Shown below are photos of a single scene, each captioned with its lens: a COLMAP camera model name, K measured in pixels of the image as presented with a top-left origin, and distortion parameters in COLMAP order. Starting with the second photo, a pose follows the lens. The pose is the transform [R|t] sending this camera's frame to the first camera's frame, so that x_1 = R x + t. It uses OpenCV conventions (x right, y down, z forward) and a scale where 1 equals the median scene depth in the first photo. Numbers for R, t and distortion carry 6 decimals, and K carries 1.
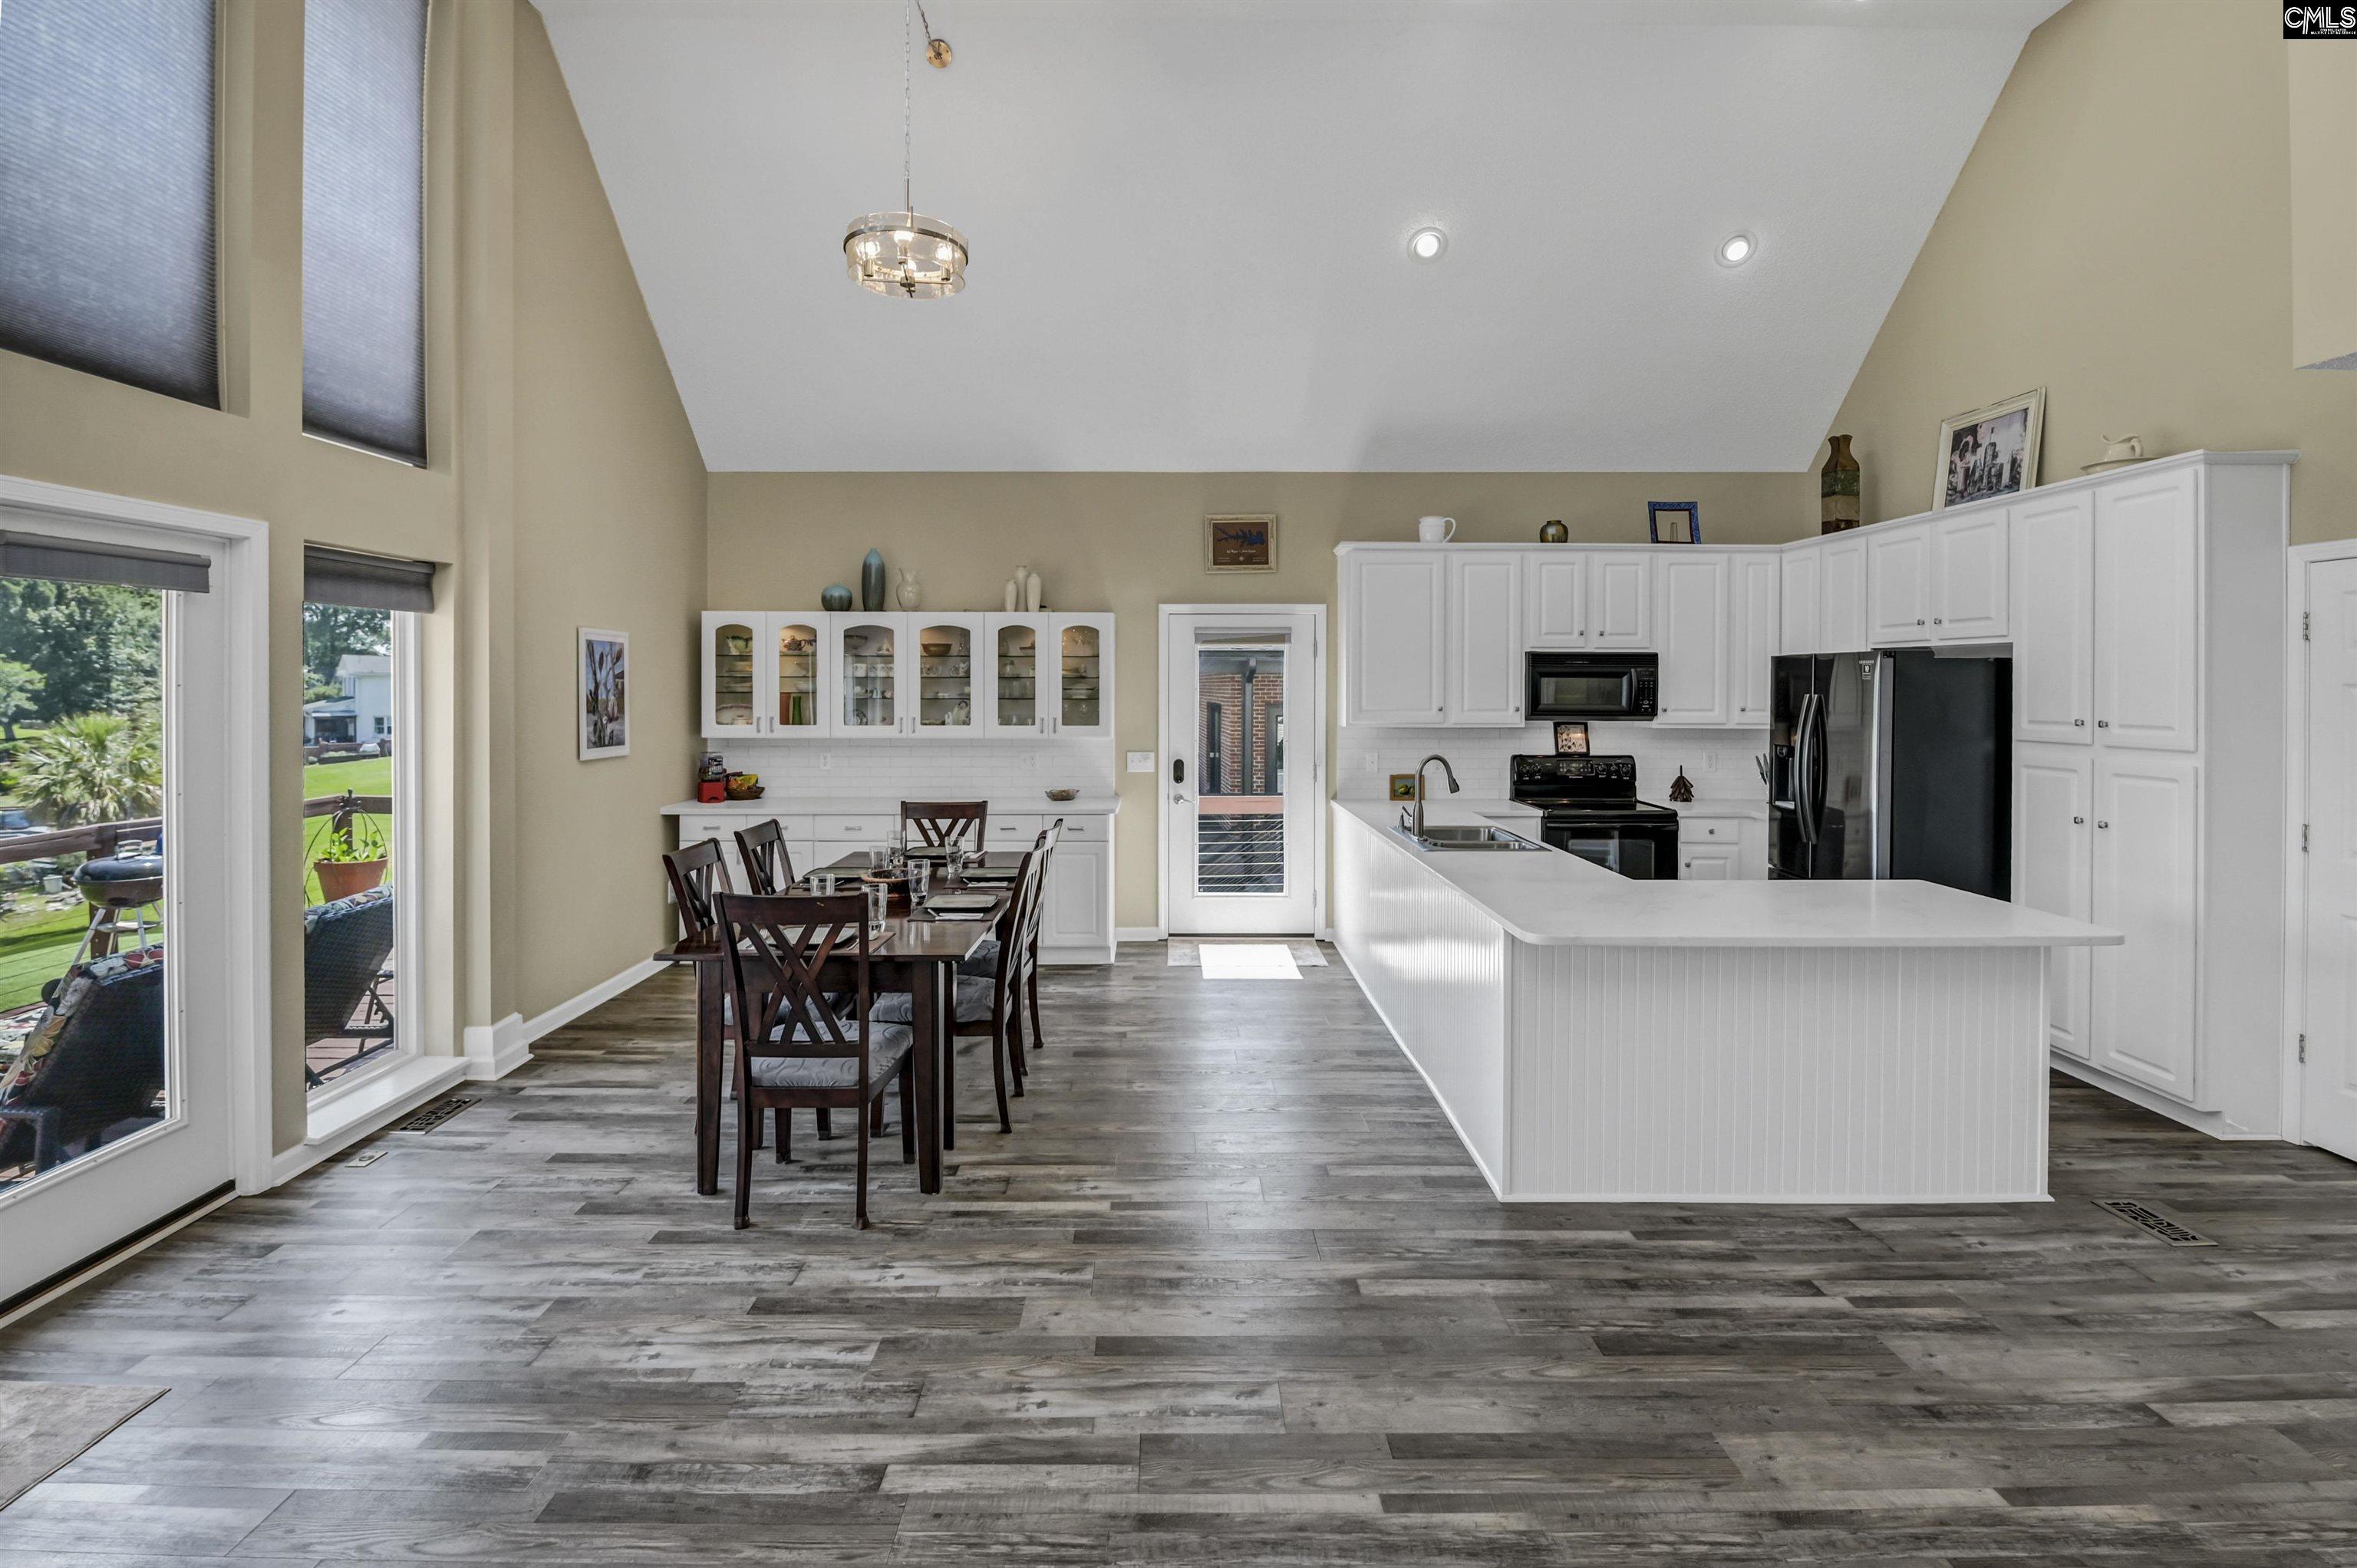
lens RADIAL K [[1122.3, 0, 1167.0], [0, 1122.3, 698.3], [0, 0, 1]] dist [0.002364, -0.009054]
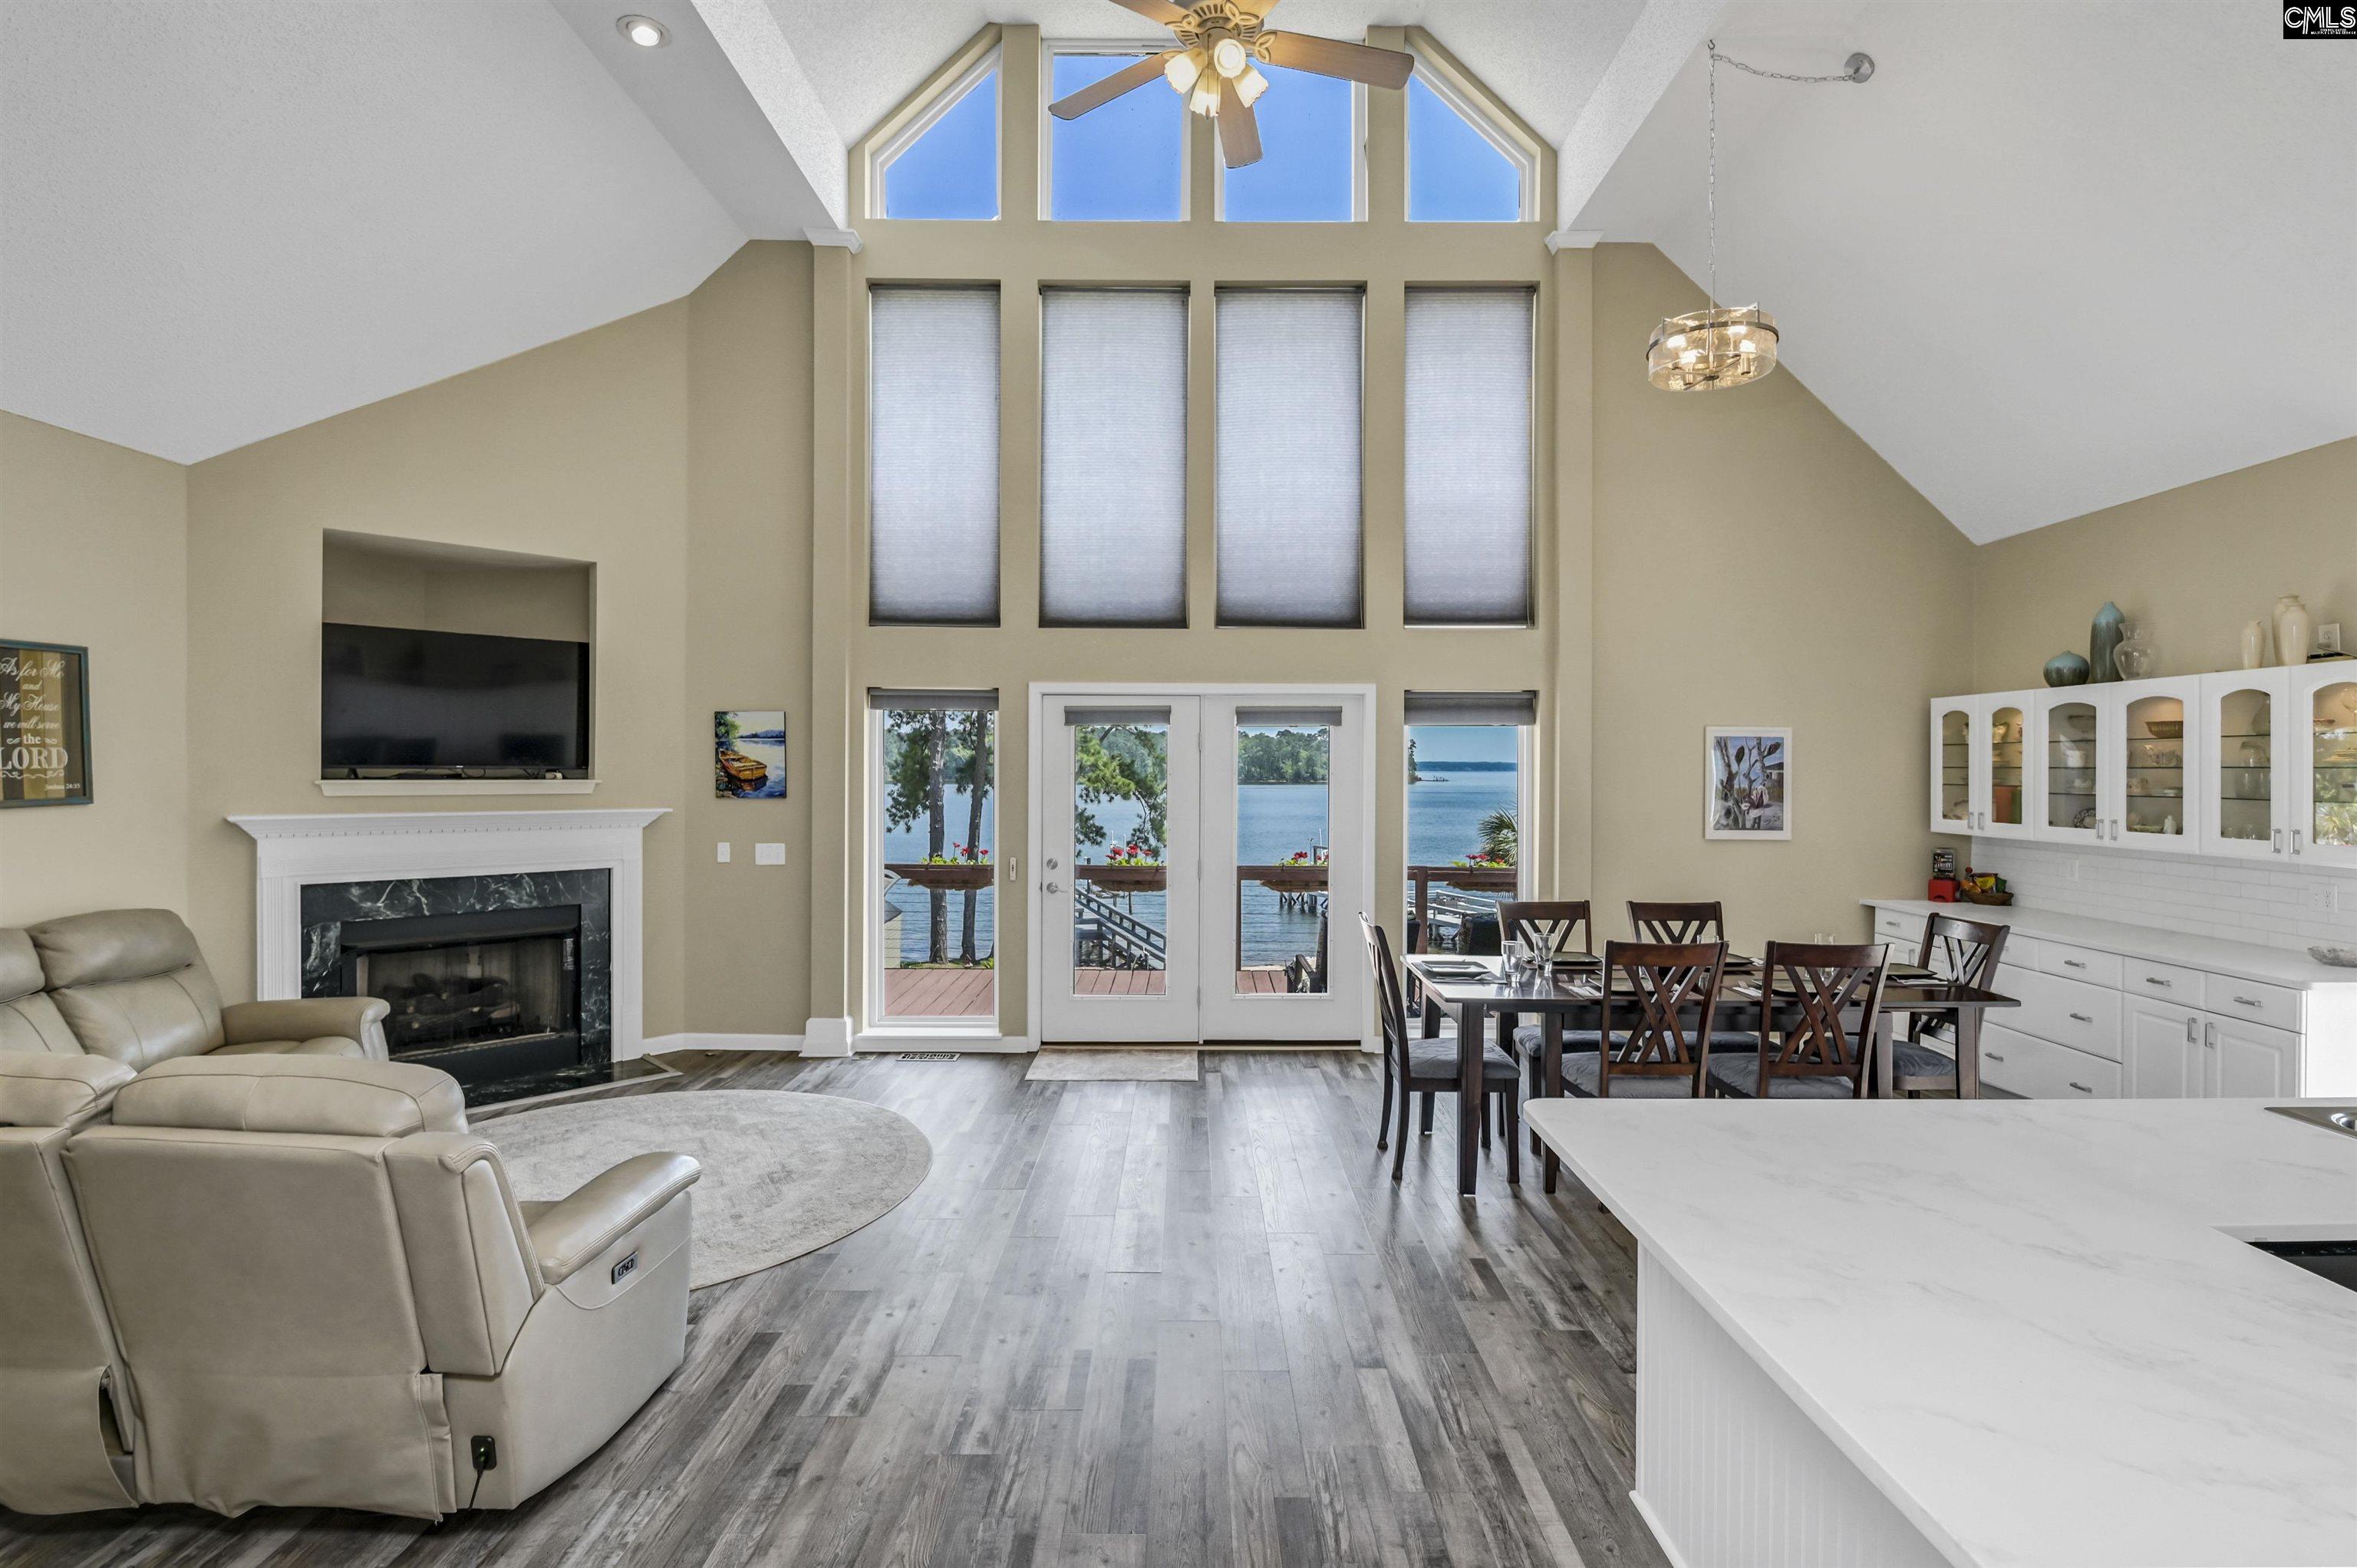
lens RADIAL K [[1103.7, 0, 1173.2], [0, 1103.7, 767.7], [0, 0, 1]] dist [0.000824, -0.011583]
pose [[-0.009776, -0.003699, -0.999945, 0.669819], [-0.016132, 0.999864, -0.003541, -0.006523], [0.999822, 0.016097, -0.009834, 0.470438]]
